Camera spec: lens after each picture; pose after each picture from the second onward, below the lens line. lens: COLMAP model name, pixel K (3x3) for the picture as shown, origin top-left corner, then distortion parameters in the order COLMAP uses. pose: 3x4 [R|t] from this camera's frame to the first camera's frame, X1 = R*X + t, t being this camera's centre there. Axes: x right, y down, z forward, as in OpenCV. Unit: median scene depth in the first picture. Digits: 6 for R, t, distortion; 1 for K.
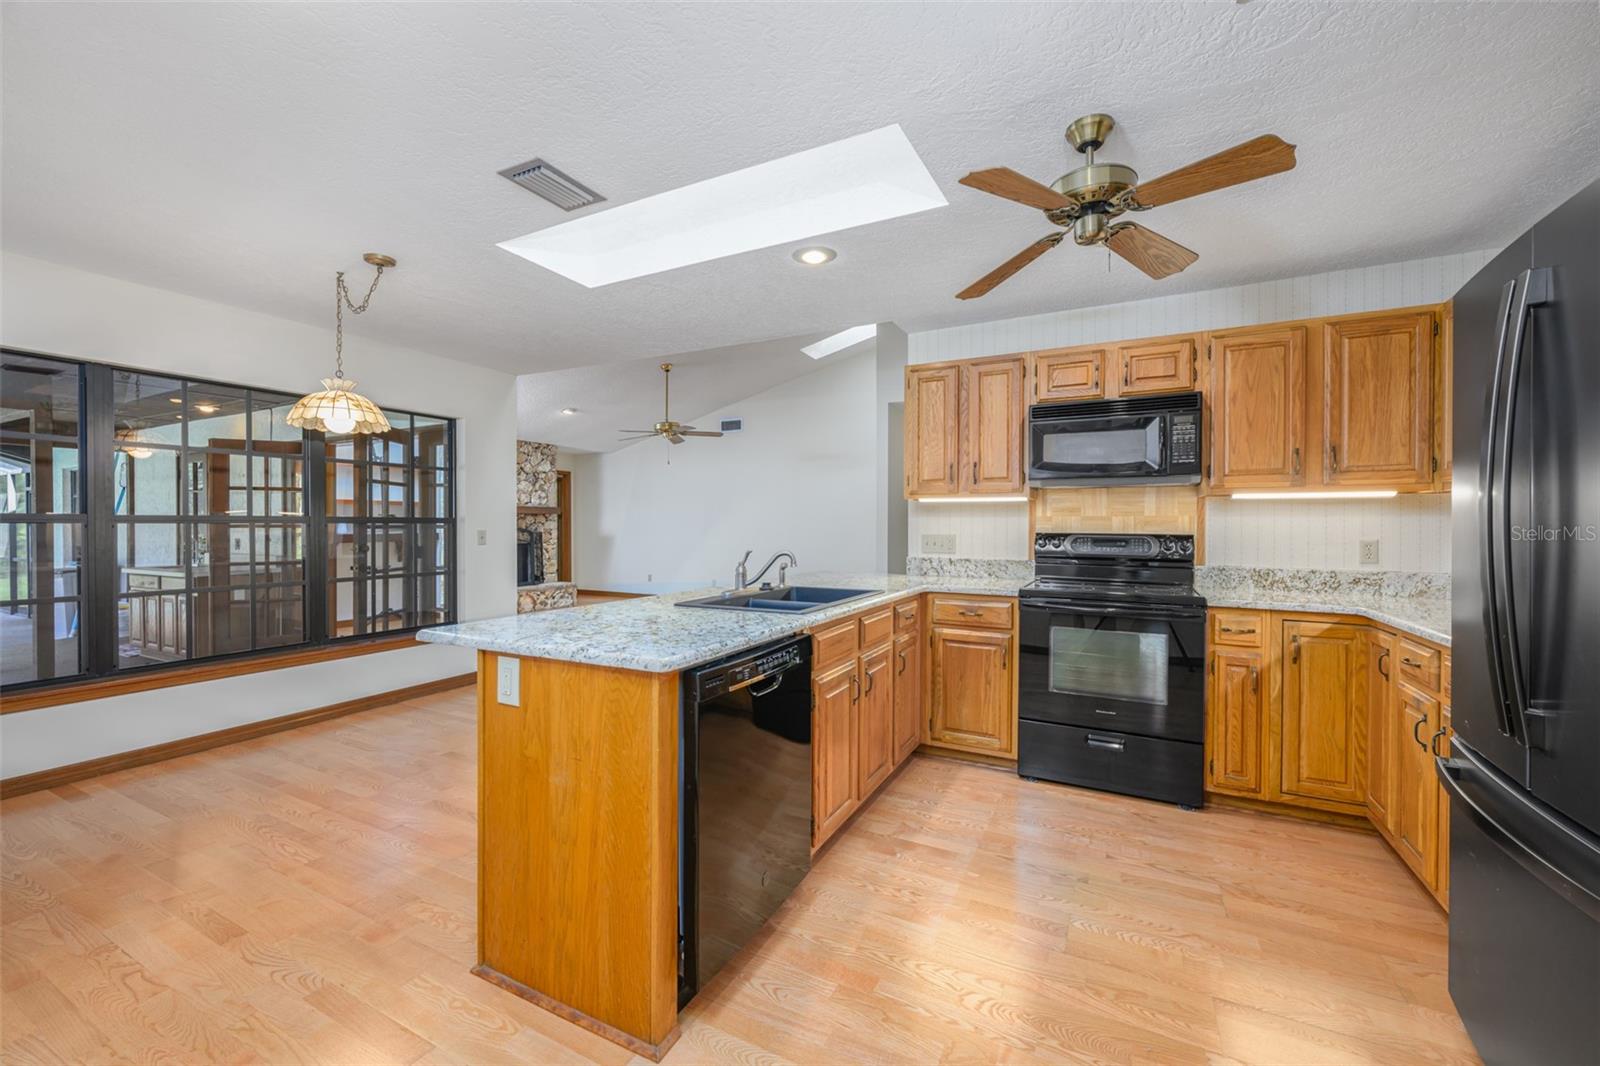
lens RADIAL K [[632.5, 0, 787.4], [0, 632.5, 529.7], [0, 0, 1]] dist [-0.004875, 0.001147]
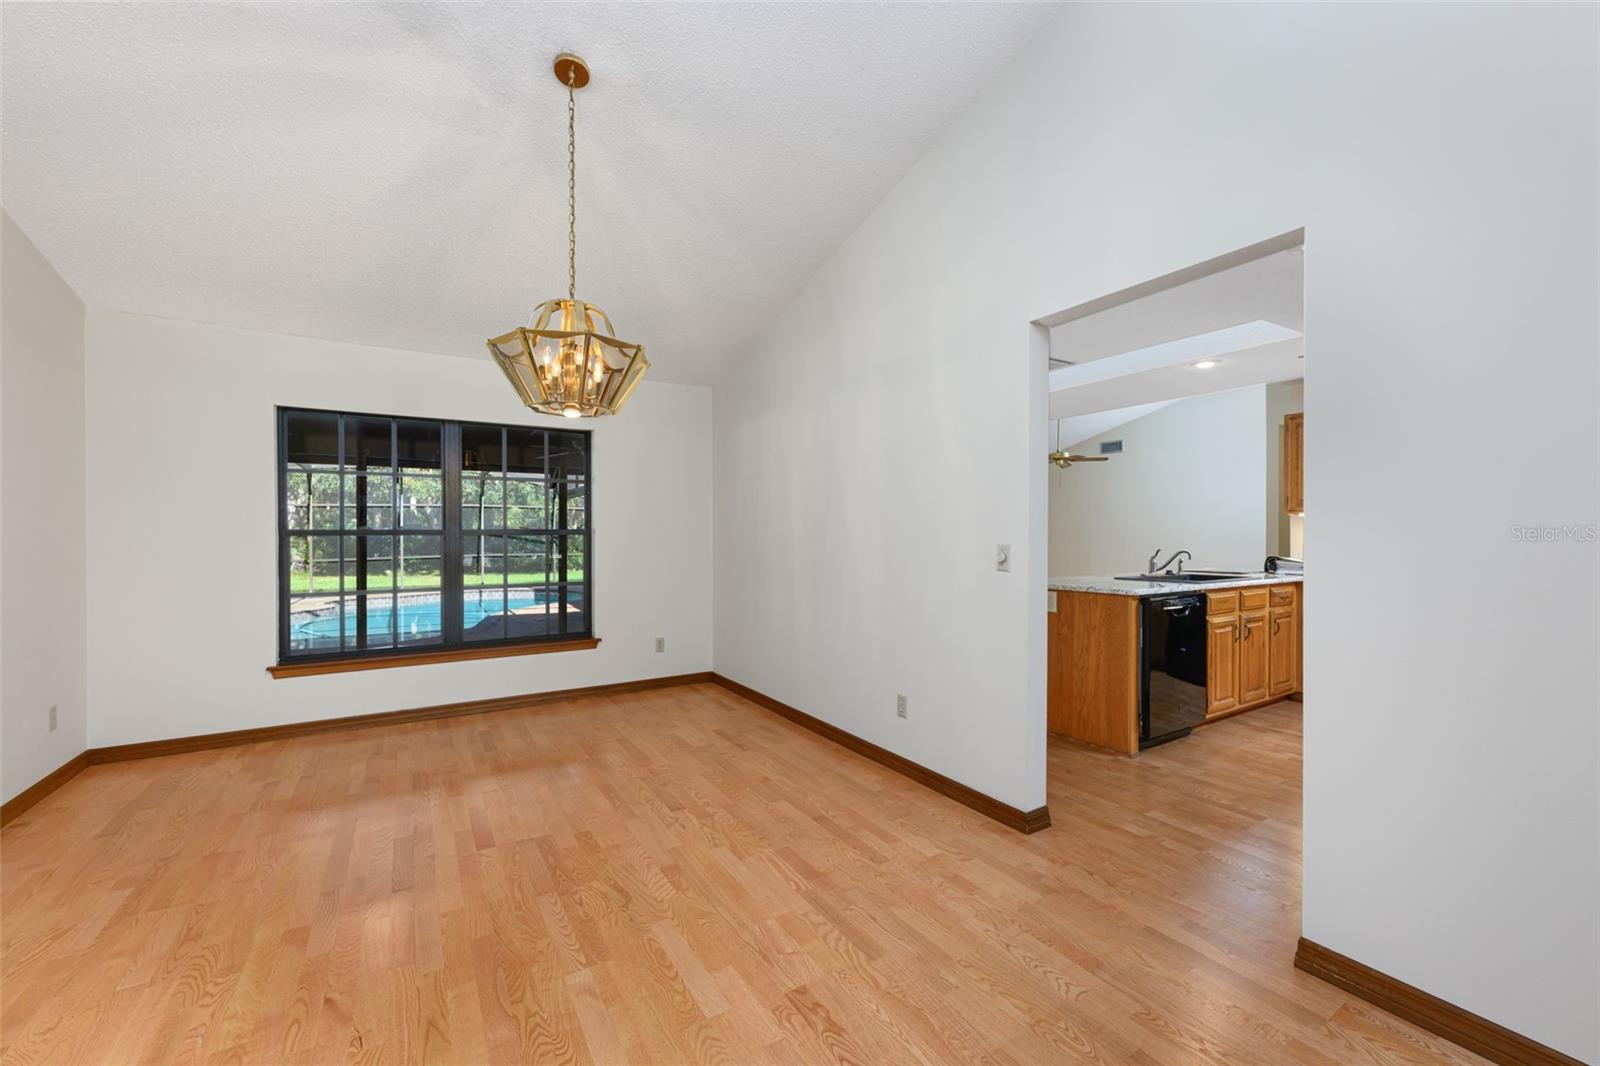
lens RADIAL K [[632.5, 0, 785.5], [0, 632.5, 534.0], [0, 0, 1]] dist [-0.004875, 0.001147]
pose [[0.862021, -0.002883, -0.506864, -0.061234], [-0.001296, 0.999968, -0.007892, 0.006652], [0.506871, 0.007460, 0.861990, -0.861441]]
